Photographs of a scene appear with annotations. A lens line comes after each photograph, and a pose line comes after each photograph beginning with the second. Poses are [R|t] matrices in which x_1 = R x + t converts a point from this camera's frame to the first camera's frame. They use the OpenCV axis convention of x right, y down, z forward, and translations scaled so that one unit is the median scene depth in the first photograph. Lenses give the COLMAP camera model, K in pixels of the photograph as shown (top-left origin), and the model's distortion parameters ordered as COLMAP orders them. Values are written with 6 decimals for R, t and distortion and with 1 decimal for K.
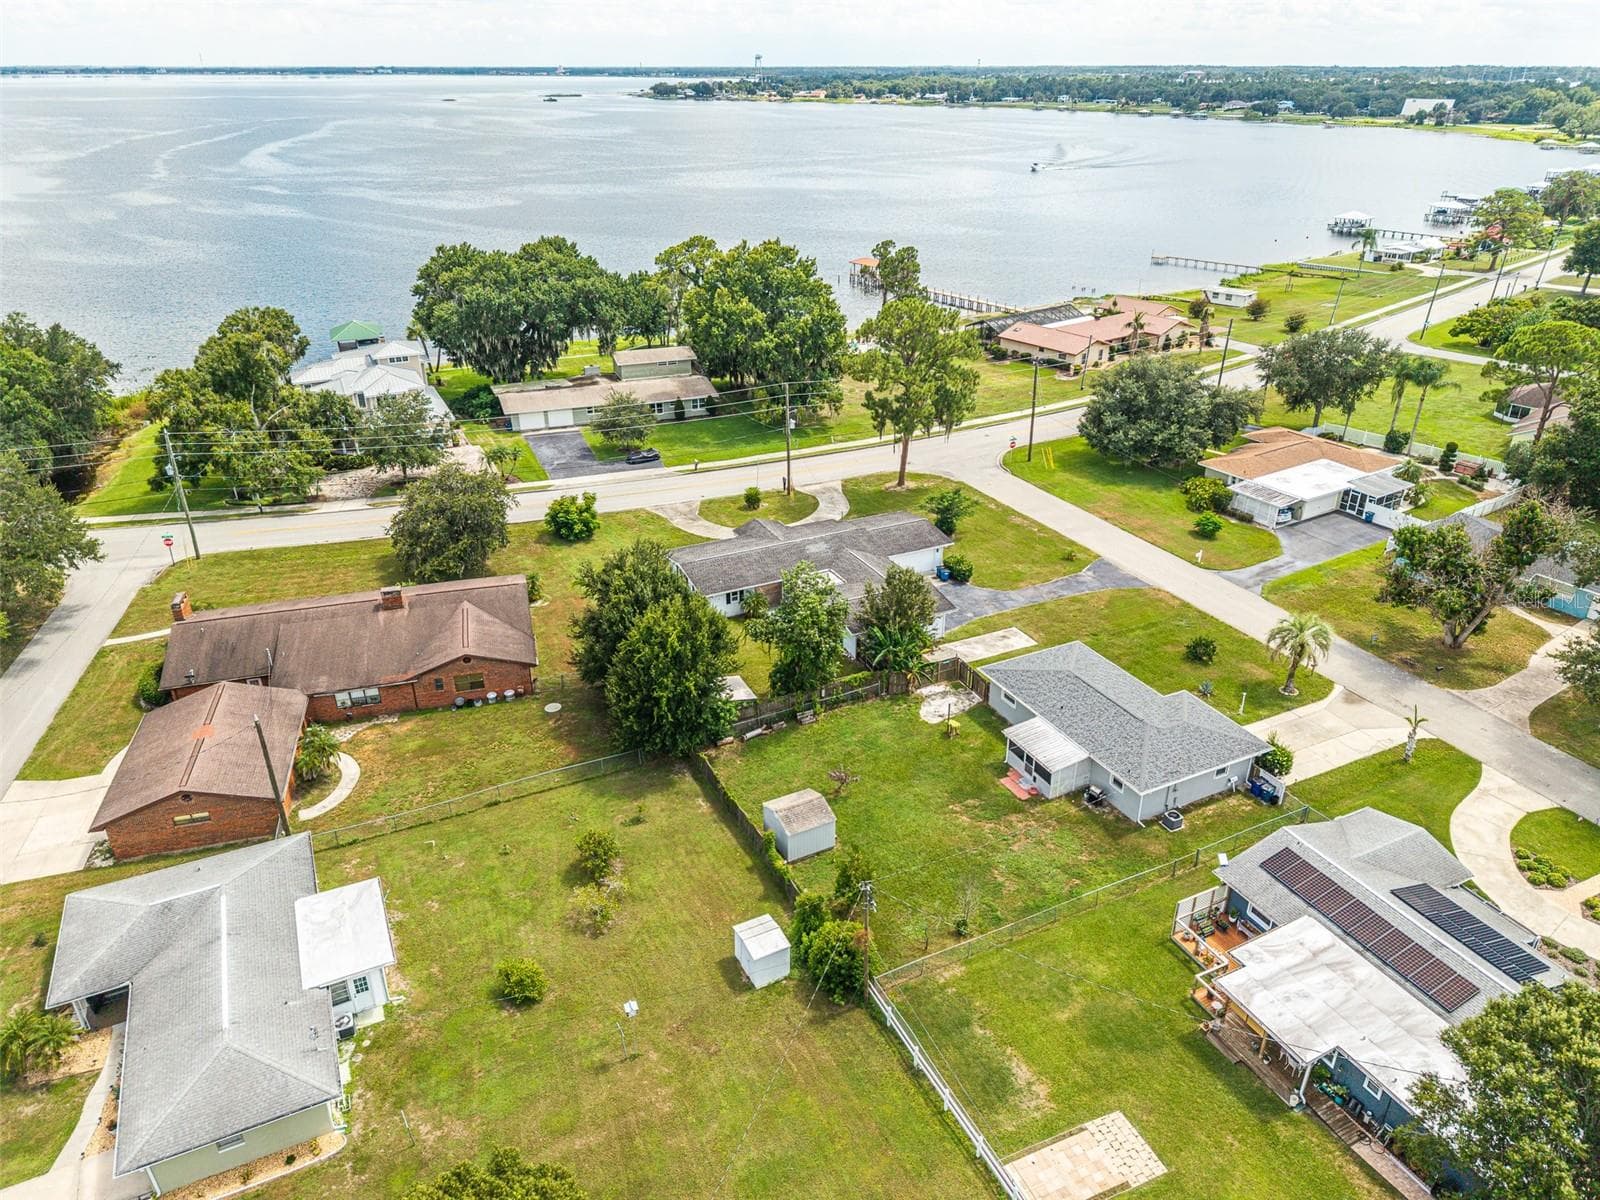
lens RADIAL K [[1062.3, 0, 800.0], [0, 1062.3, 600.0], [0, 0, 1]] dist [0.026723, -0.032902]
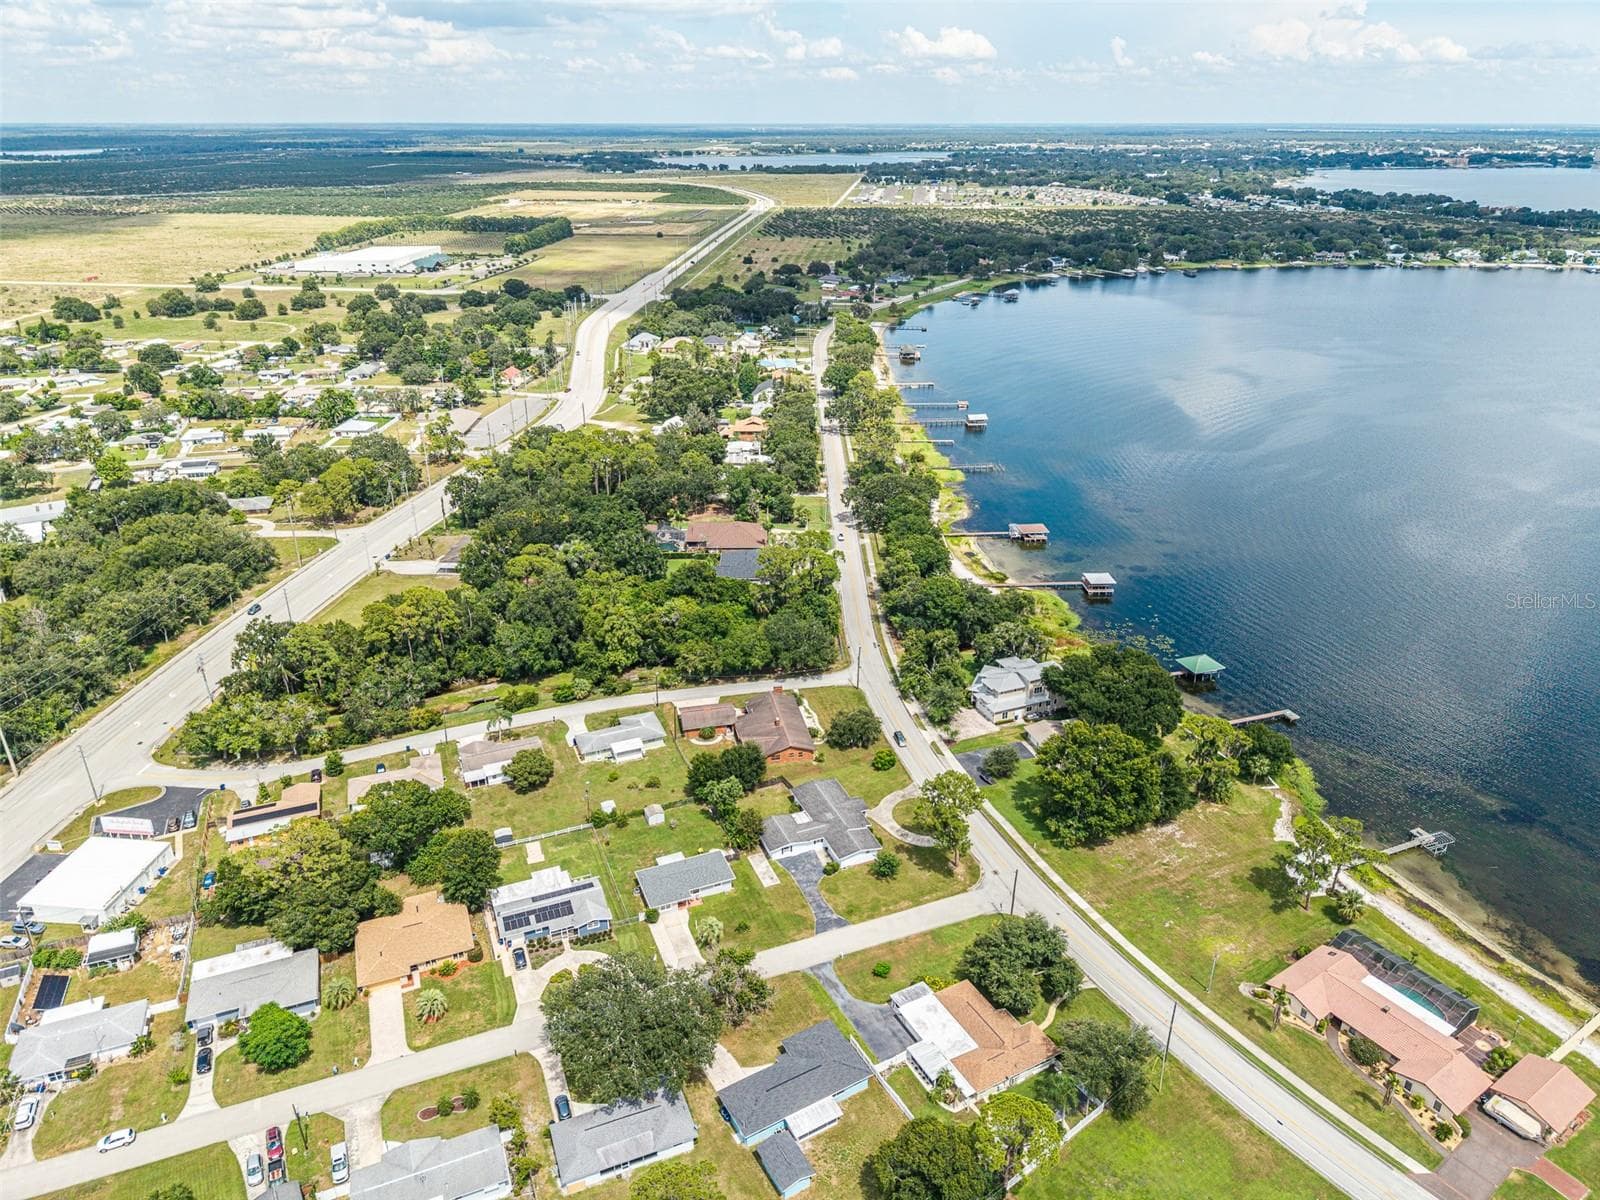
lens RADIAL K [[1077.8, 0, 803.3], [0, 1077.8, 578.0], [0, 0, 1]] dist [0.041414, -0.047872]
pose [[-0.071371, 0.391672, -0.917333, 1.597290], [-0.444574, 0.810783, 0.380768, -1.085055], [0.892894, 0.434998, 0.116261, 0.389846]]
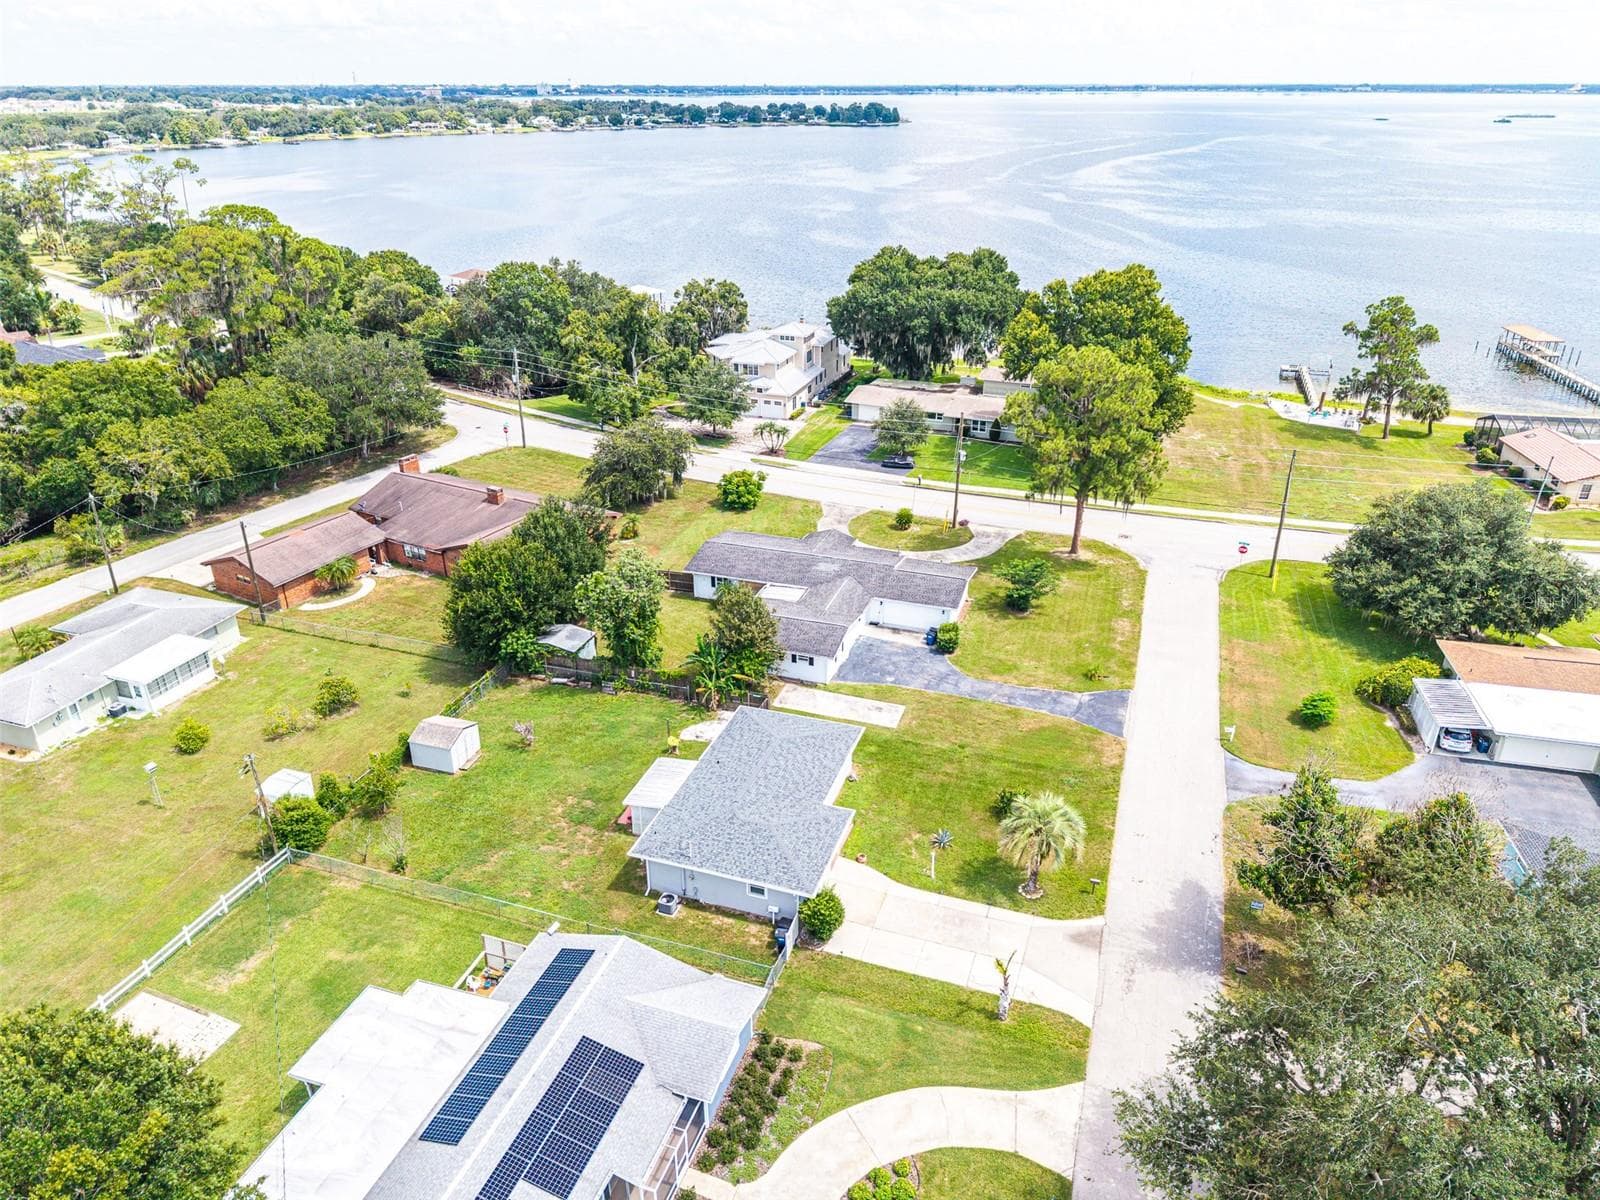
lens RADIAL K [[1077.8, 0, 803.3], [0, 1077.8, 578.0], [0, 0, 1]] dist [0.041414, -0.047872]
pose [[0.702621, 0.292784, -0.648538, 0.544430], [-0.316443, 0.944907, 0.083748, -0.097332], [0.637328, 0.146382, 0.756561, 0.192891]]
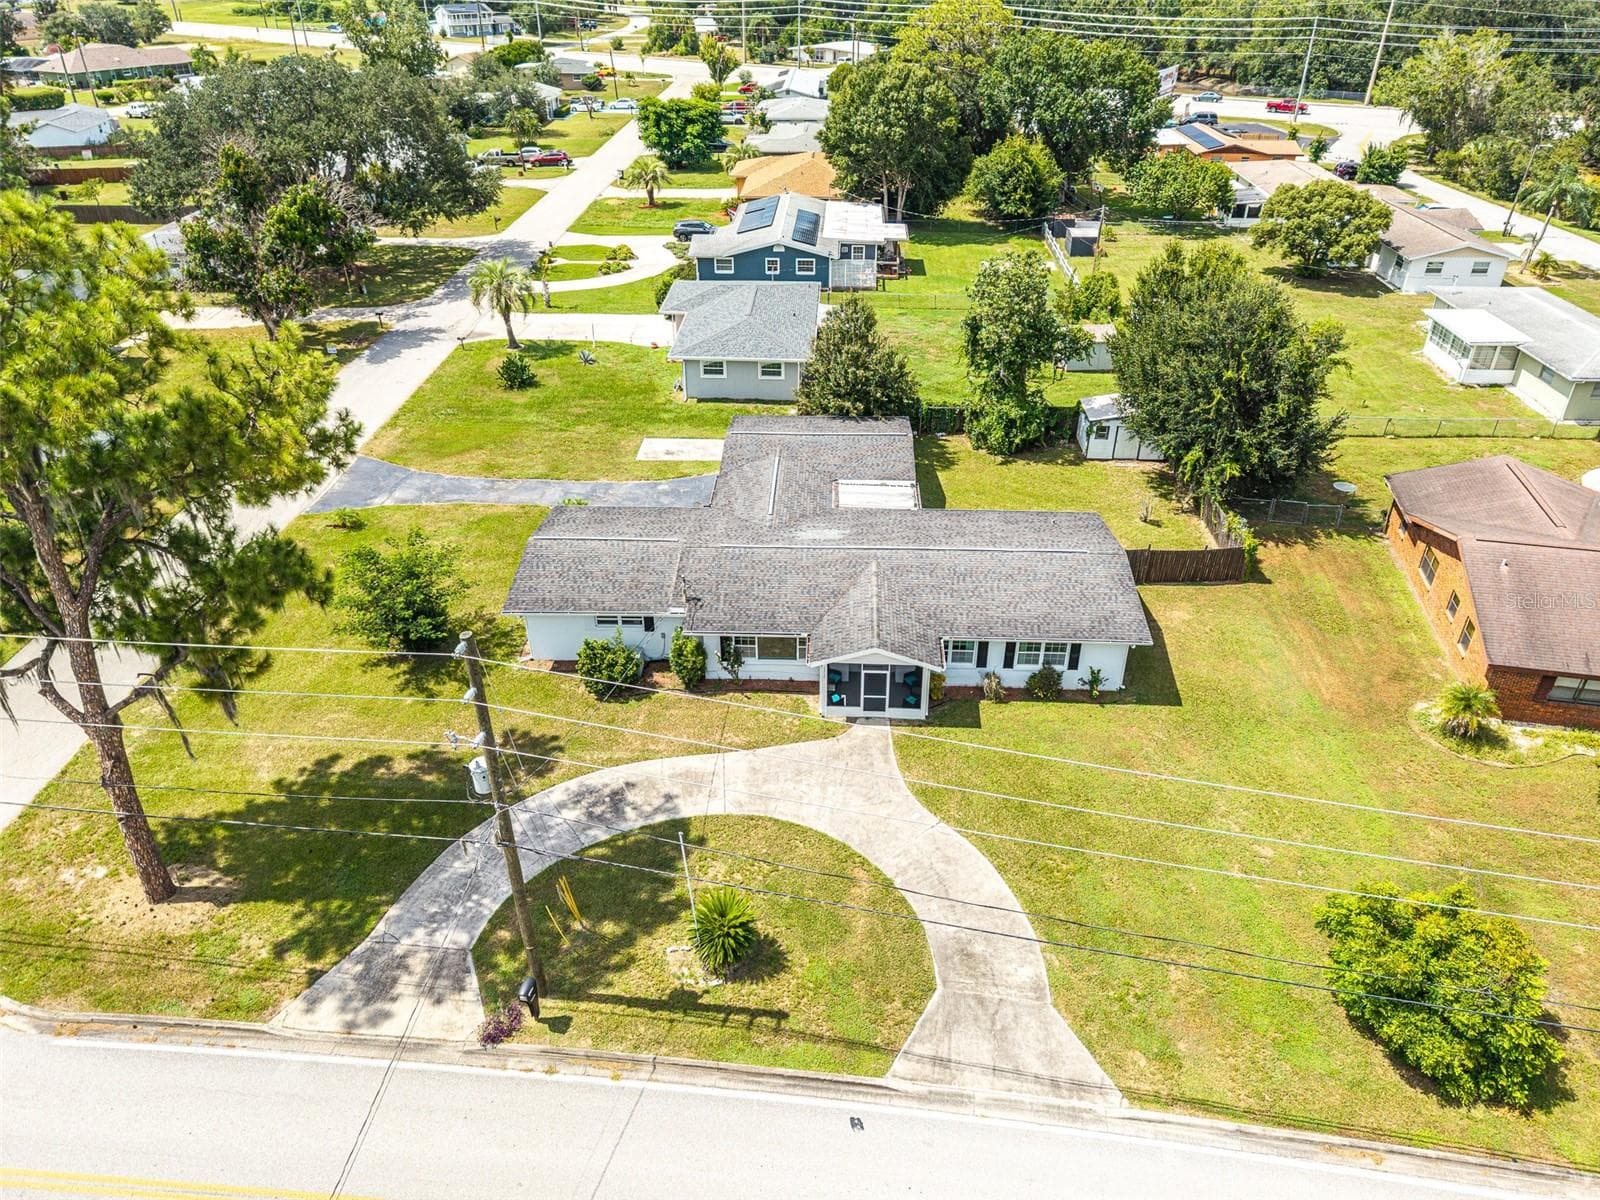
lens RADIAL K [[1077.8, 0, 803.3], [0, 1077.8, 578.0], [0, 0, 1]] dist [0.041414, -0.047872]
pose [[-0.878430, -0.249770, 0.407401, -0.149981], [0.214283, 0.556138, 0.802991, -0.360856], [-0.427134, 0.792670, -0.435007, 1.027382]]
